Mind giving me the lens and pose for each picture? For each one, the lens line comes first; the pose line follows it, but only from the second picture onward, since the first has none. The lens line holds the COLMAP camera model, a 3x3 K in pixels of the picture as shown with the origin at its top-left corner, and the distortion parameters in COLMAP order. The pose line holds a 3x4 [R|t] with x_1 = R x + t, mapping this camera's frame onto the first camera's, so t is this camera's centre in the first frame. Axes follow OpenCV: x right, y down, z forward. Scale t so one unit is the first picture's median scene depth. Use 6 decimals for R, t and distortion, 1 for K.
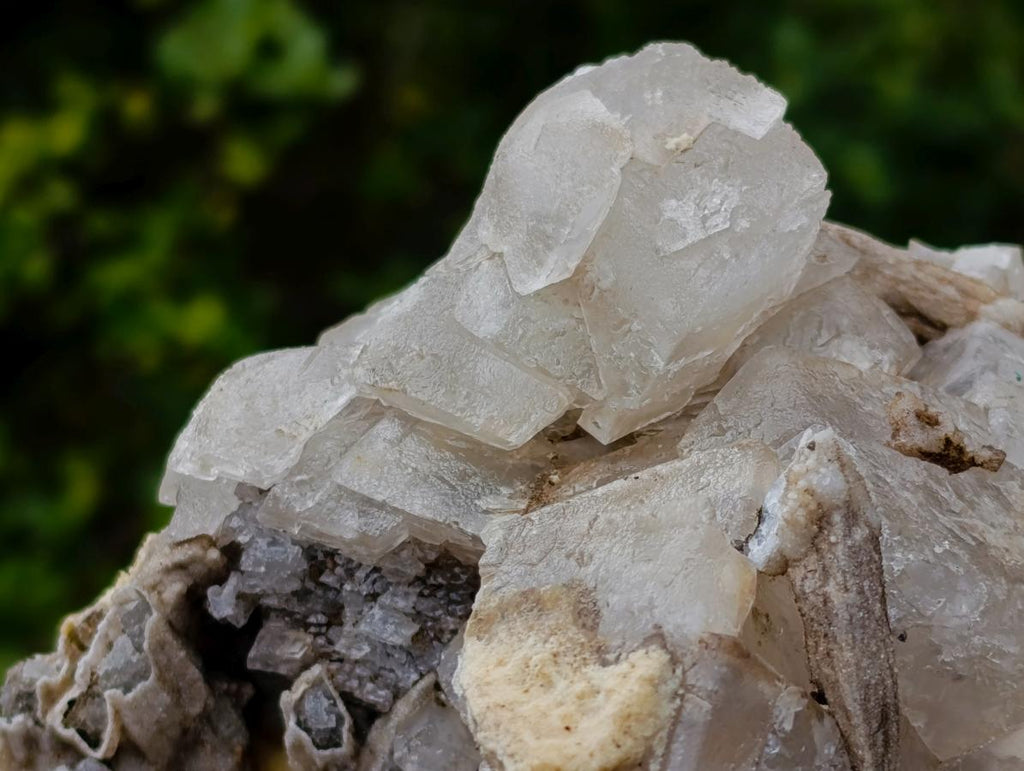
lens RADIAL K [[3108.0, 0, 512.0], [0, 3108.0, 385.5], [0, 0, 1]] dist [0.438747, -1.666255]
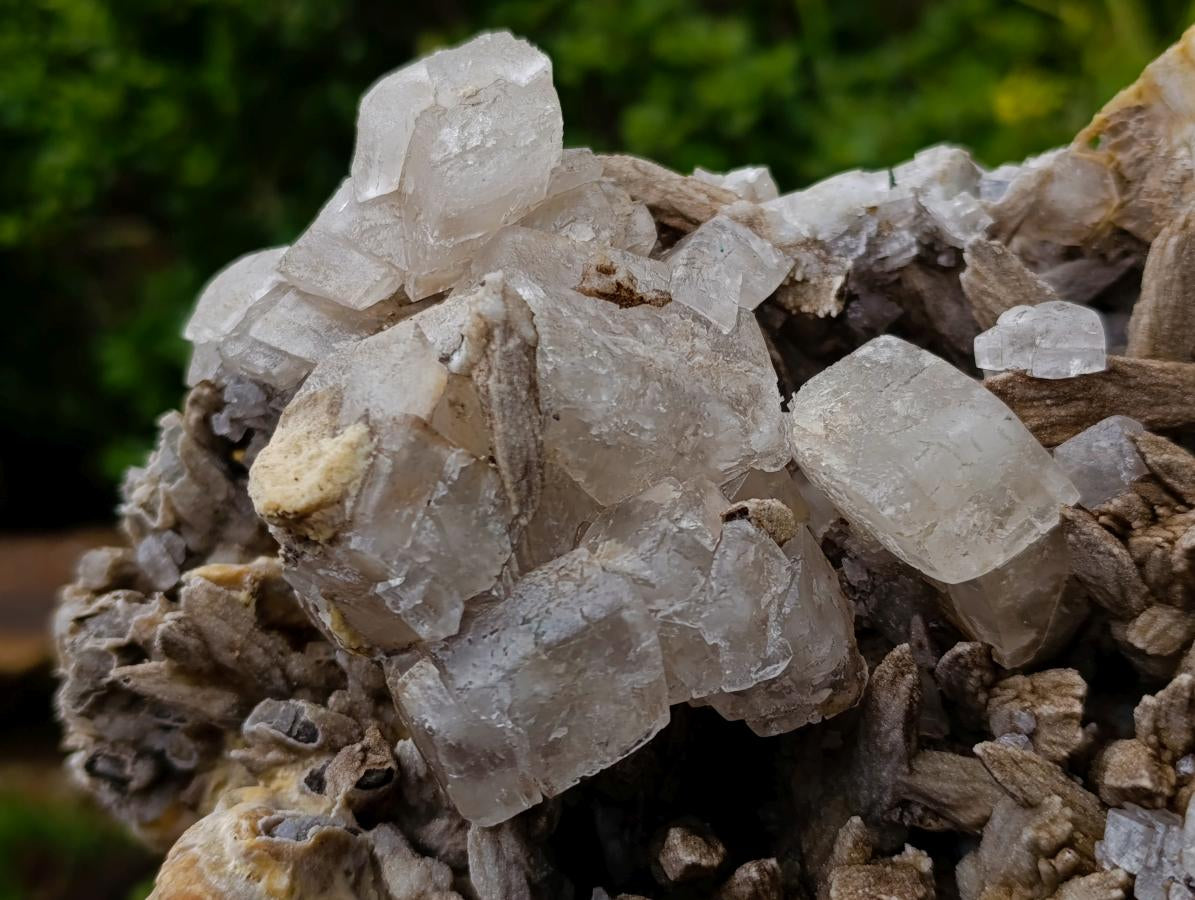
lens RADIAL K [[1833.8, 0, 597.5], [0, 1833.8, 450.0], [0, 0, 1]] dist [0.267638, -1.487969]
pose [[0.970400, -0.021276, -0.240566, 0.337501], [0.025846, 0.999540, 0.015858, 0.081216], [0.240118, -0.021606, 0.970503, 0.193123]]
